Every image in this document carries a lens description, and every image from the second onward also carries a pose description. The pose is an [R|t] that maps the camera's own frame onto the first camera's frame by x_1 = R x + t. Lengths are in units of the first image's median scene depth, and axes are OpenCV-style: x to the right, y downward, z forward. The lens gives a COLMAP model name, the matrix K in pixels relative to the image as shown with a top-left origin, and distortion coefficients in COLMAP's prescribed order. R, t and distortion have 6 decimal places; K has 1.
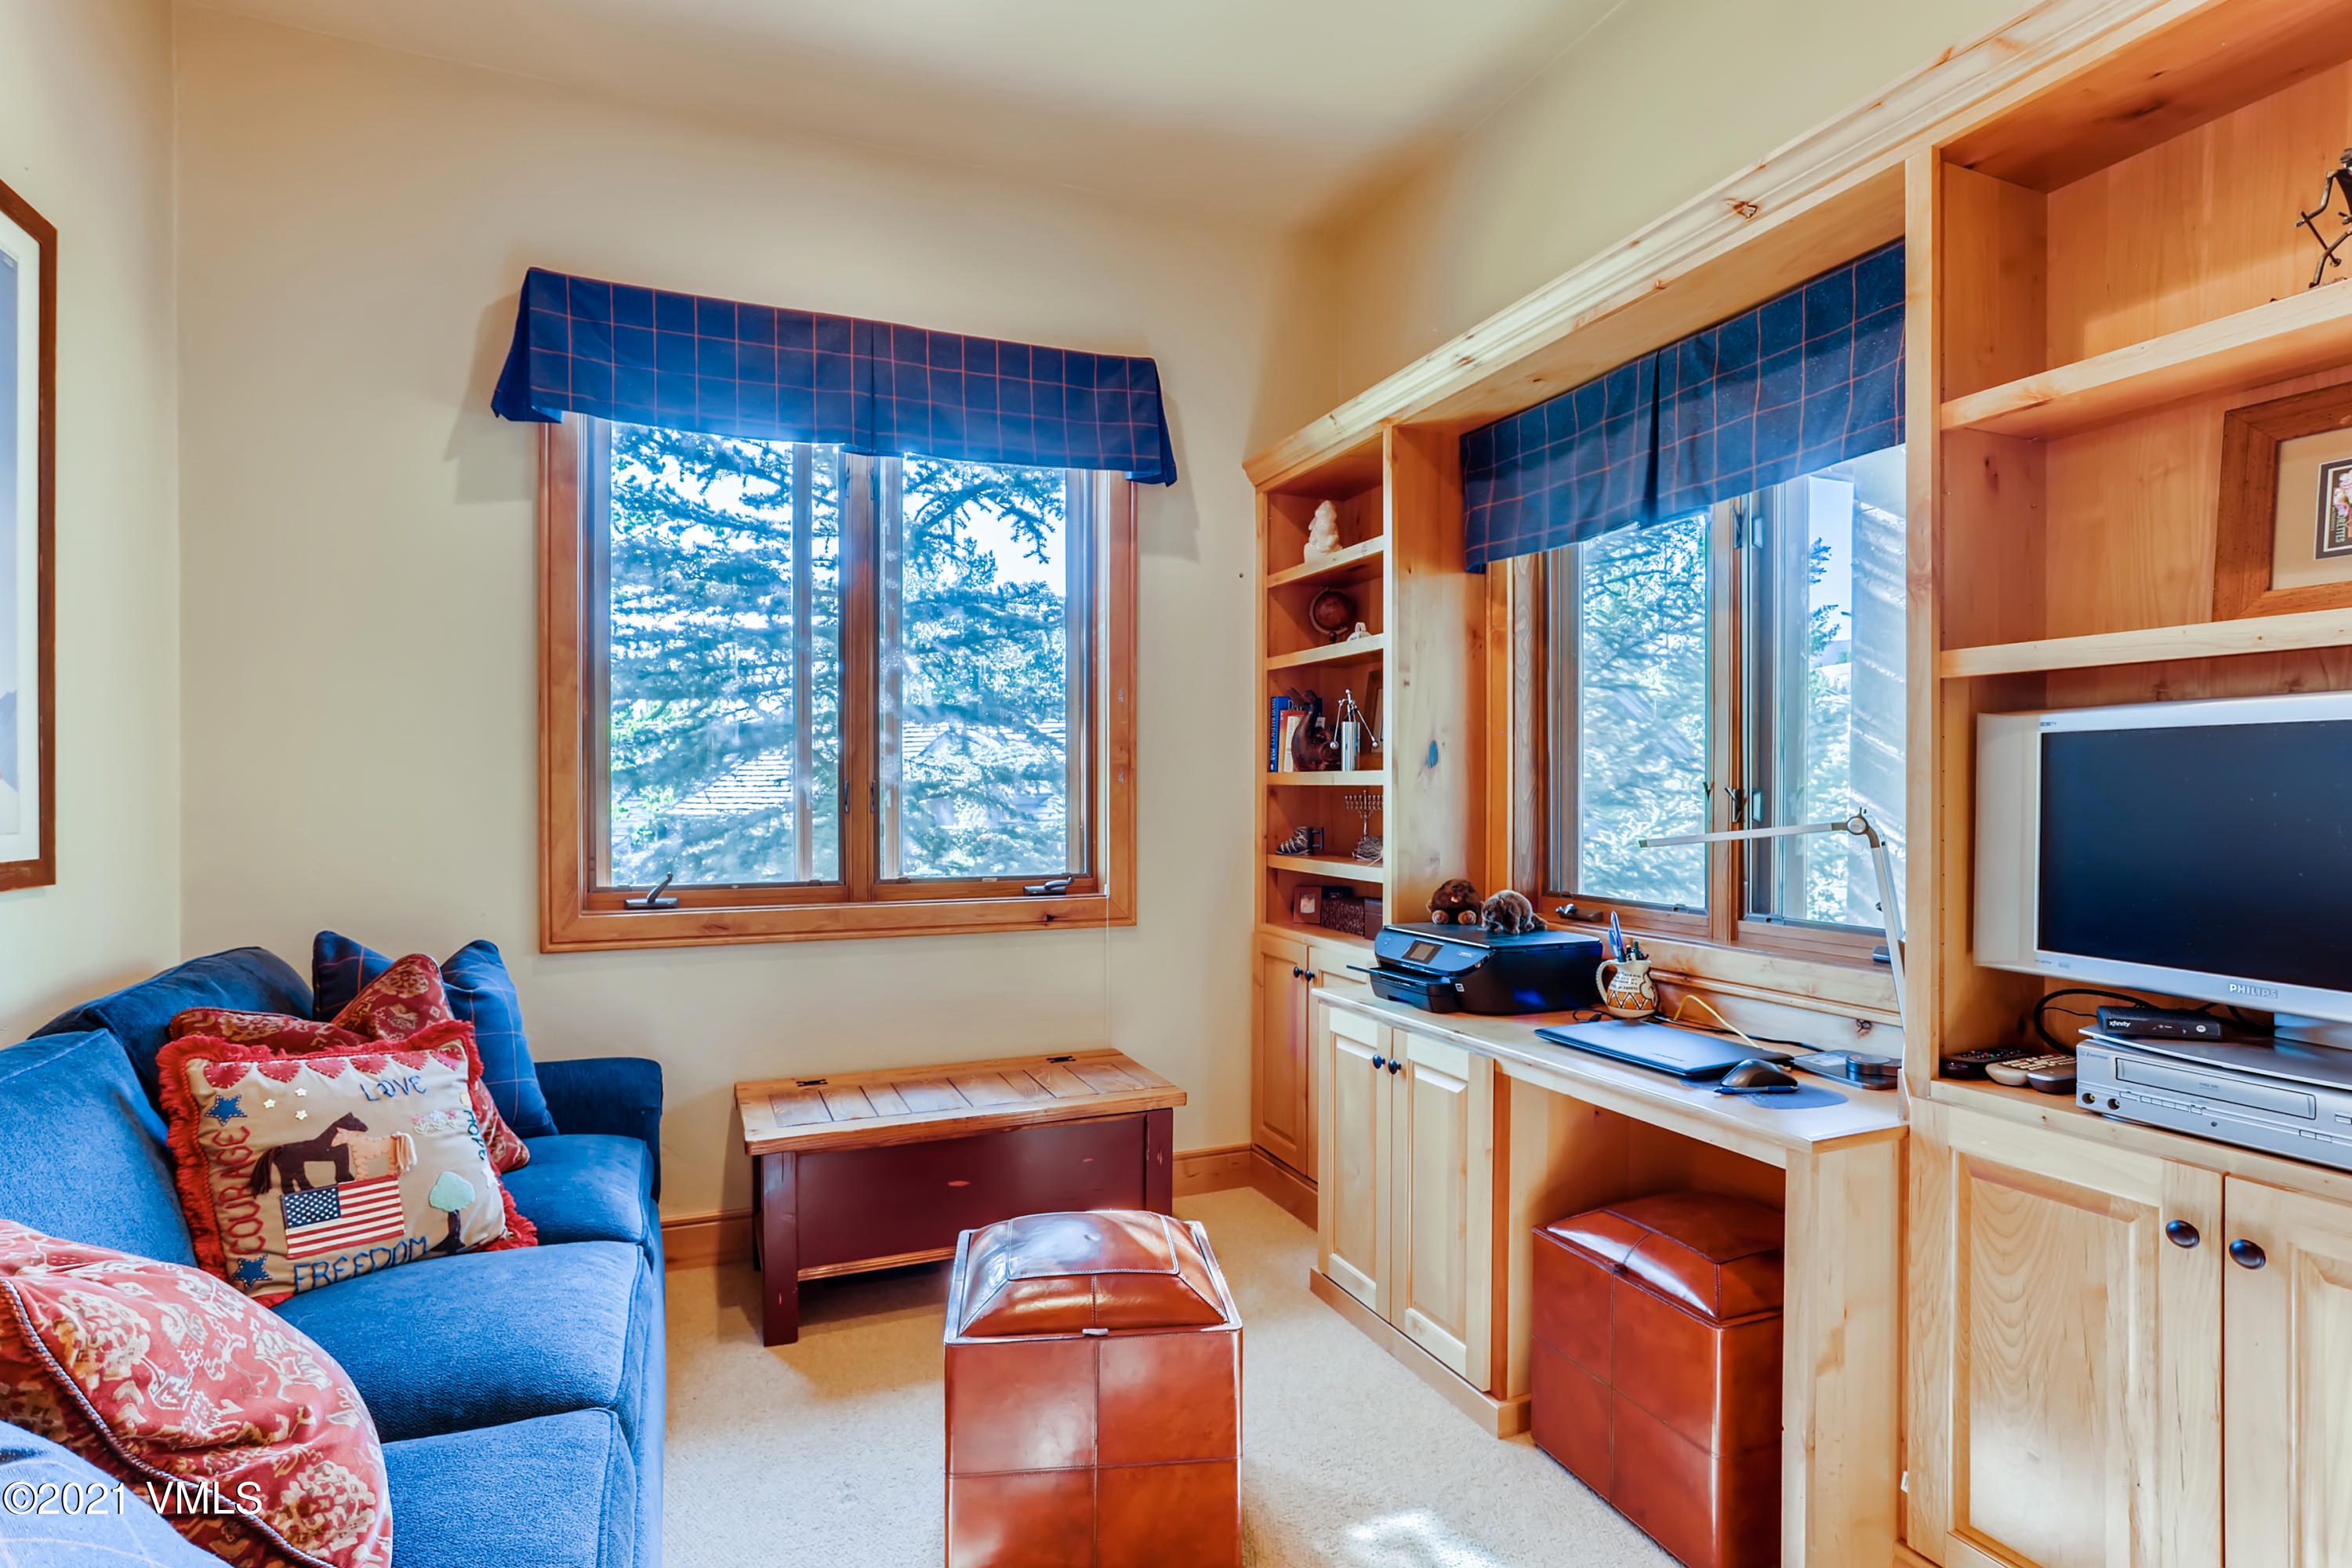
lens RADIAL K [[1140.3, 0, 1179.2], [0, 1140.3, 794.9], [0, 0, 1]] dist [-0.024499, 0.012628]
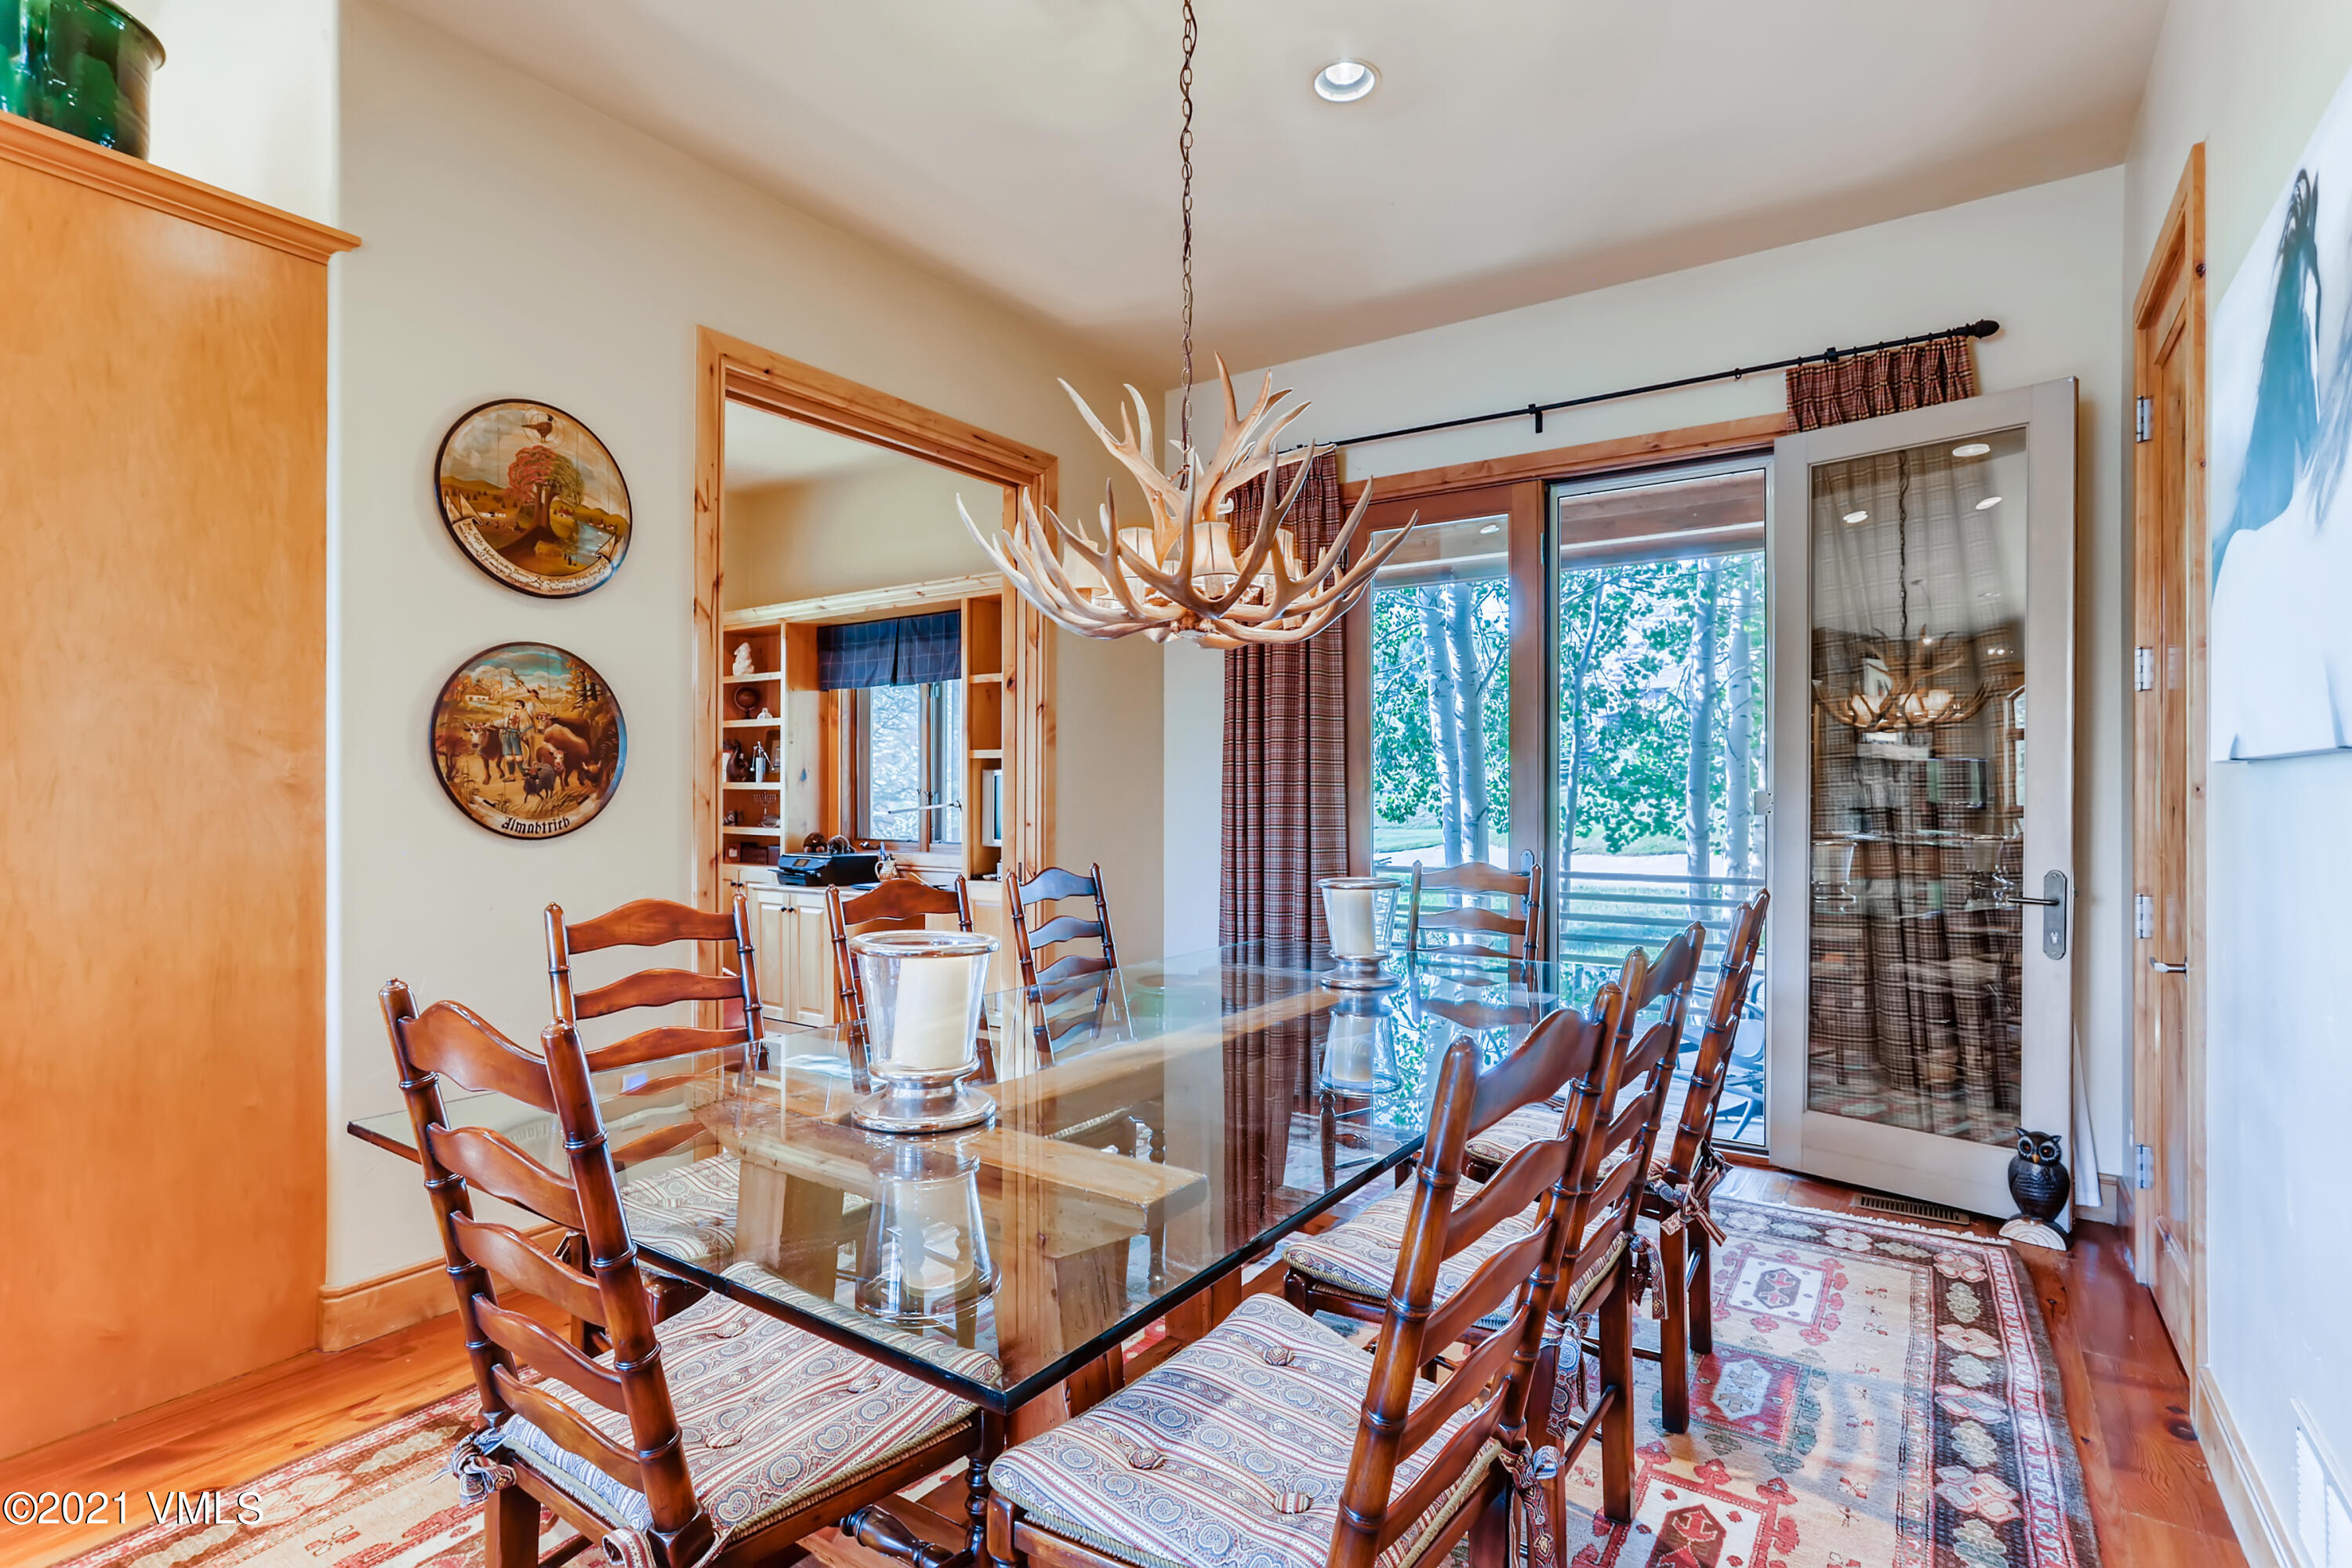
lens RADIAL K [[1140.3, 0, 1175.5], [0, 1140.3, 791.9], [0, 0, 1]] dist [-0.024499, 0.012628]
pose [[0.843515, -0.000570, 0.537105, -0.349639], [0.001740, 0.999997, -0.001670, 0.000551], [-0.537103, 0.002343, 0.843514, -1.227167]]
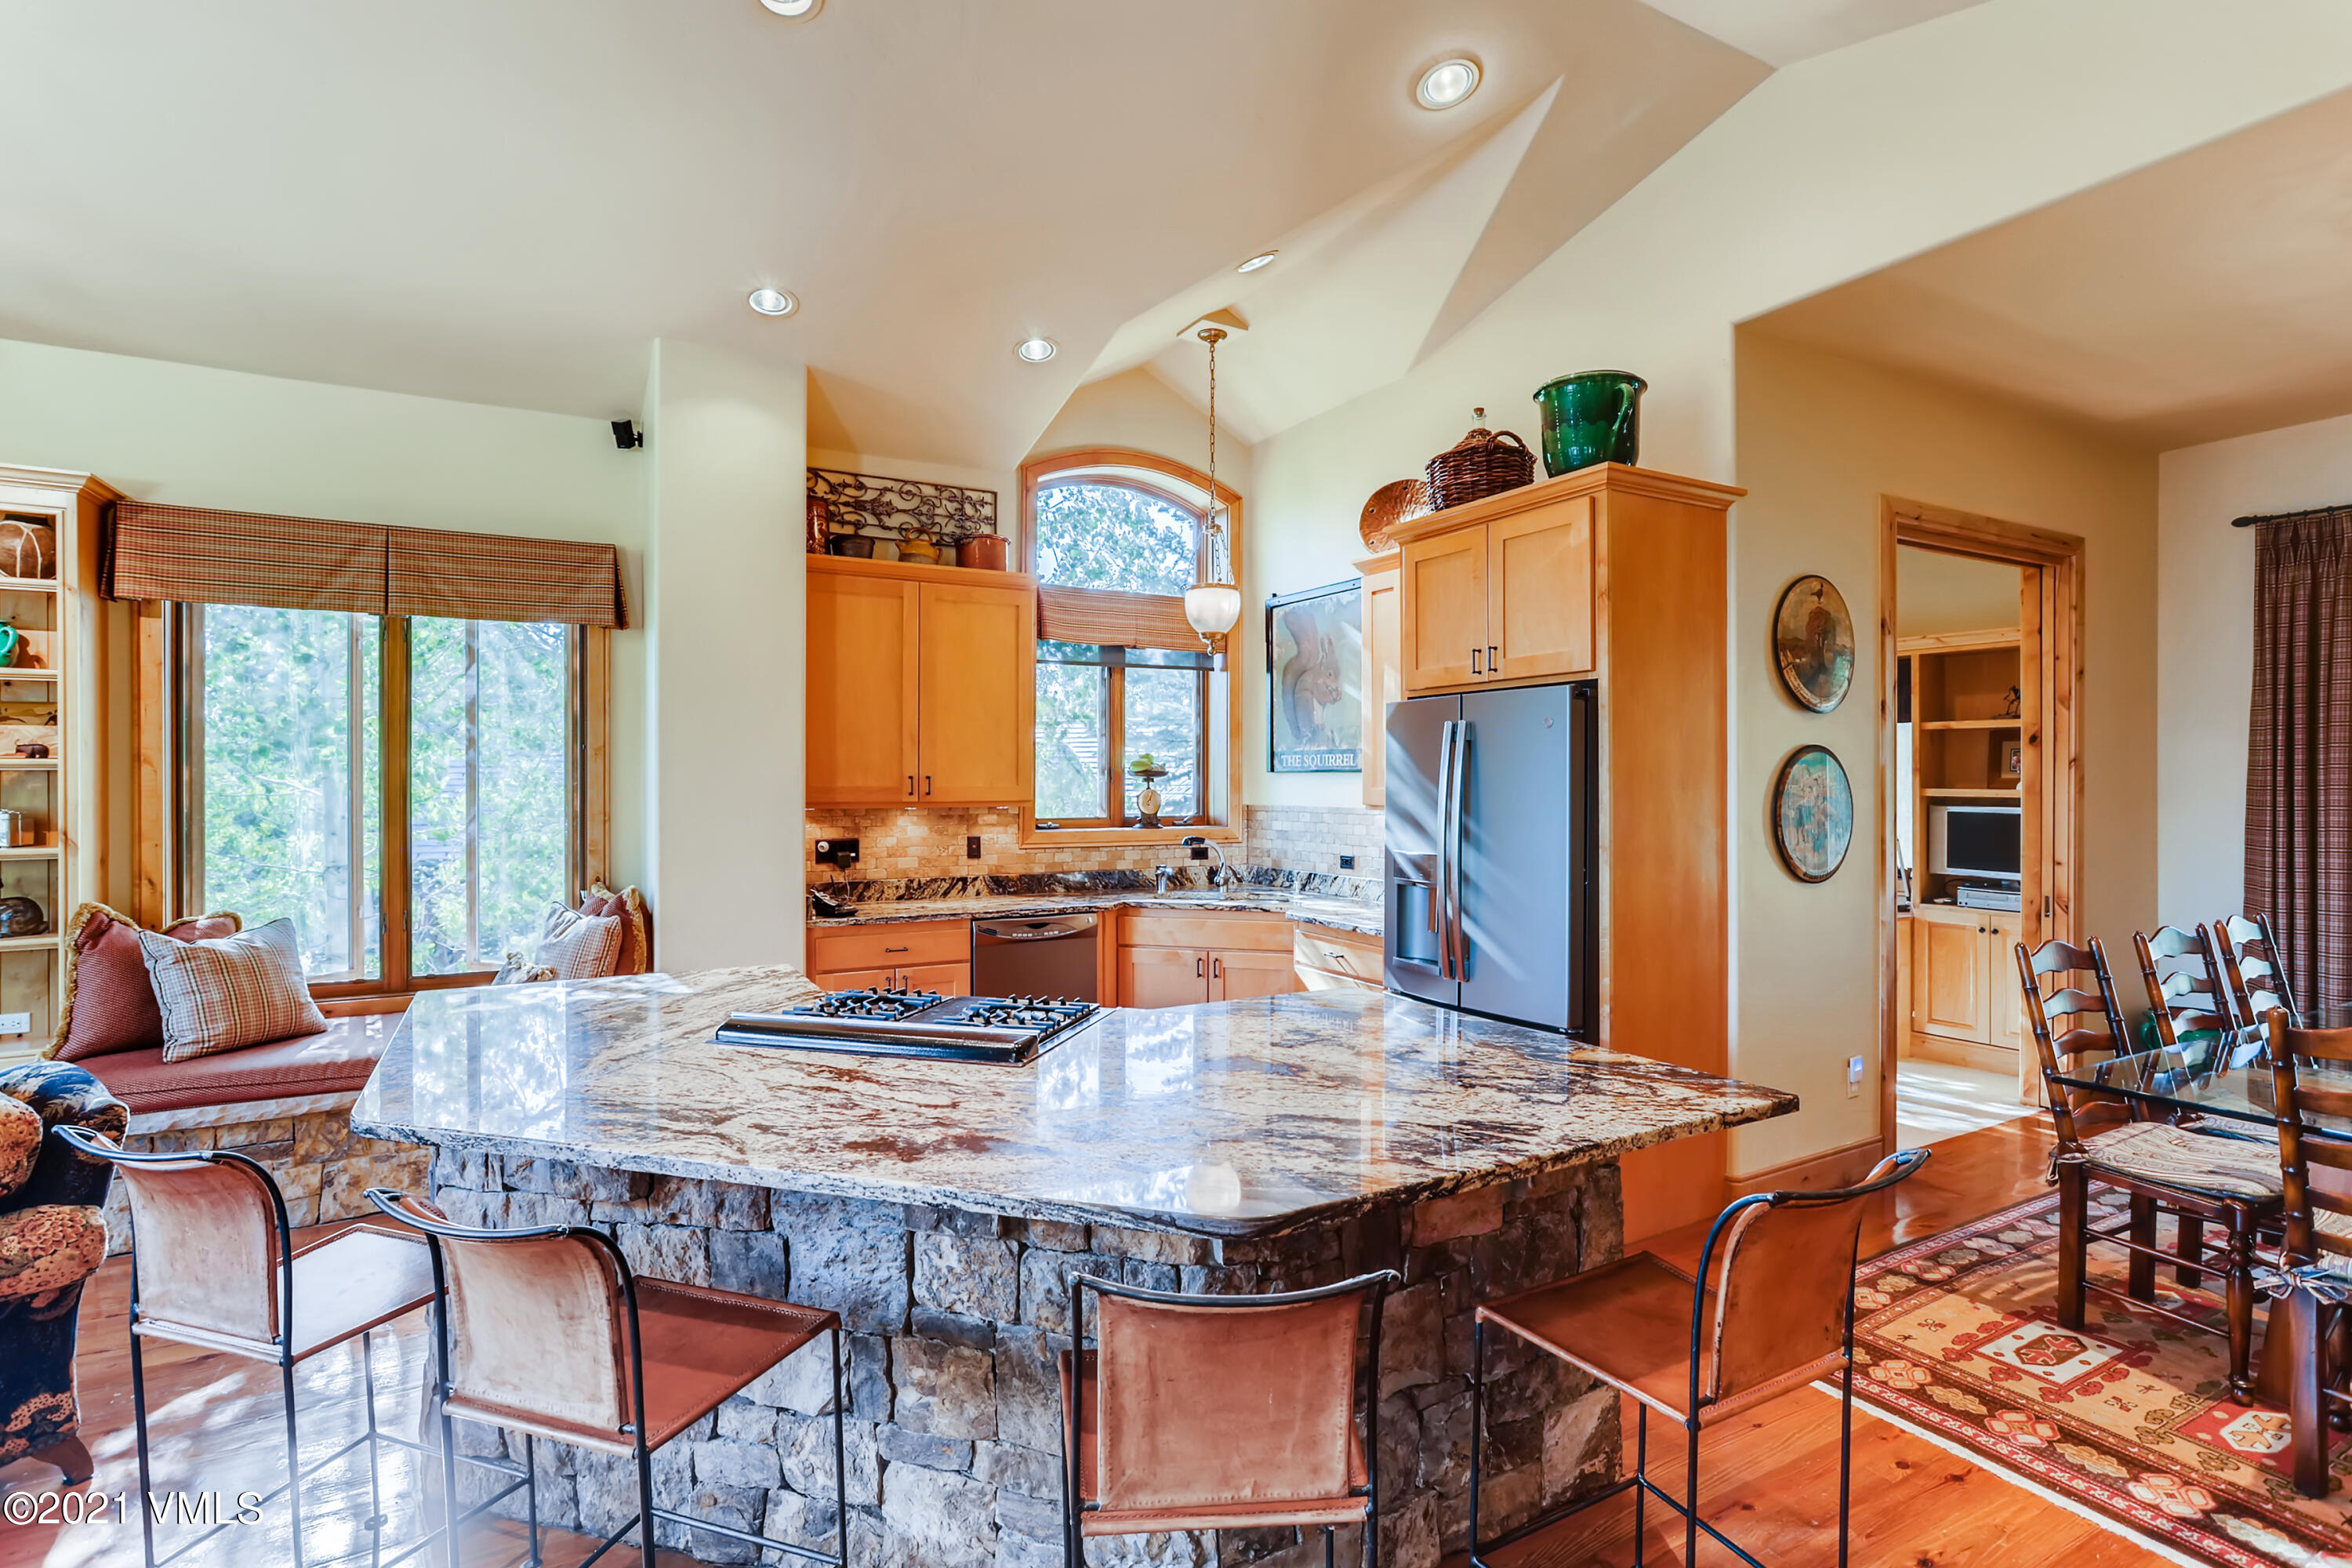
lens RADIAL K [[1140.3, 0, 1177.9], [0, 1140.3, 774.9], [0, 0, 1]] dist [-0.024499, 0.012628]
pose [[0.994744, -0.001811, 0.102377, -1.236684], [0.002476, 0.999977, -0.006370, -0.089227], [-0.102363, 0.006590, 0.994725, -1.417243]]
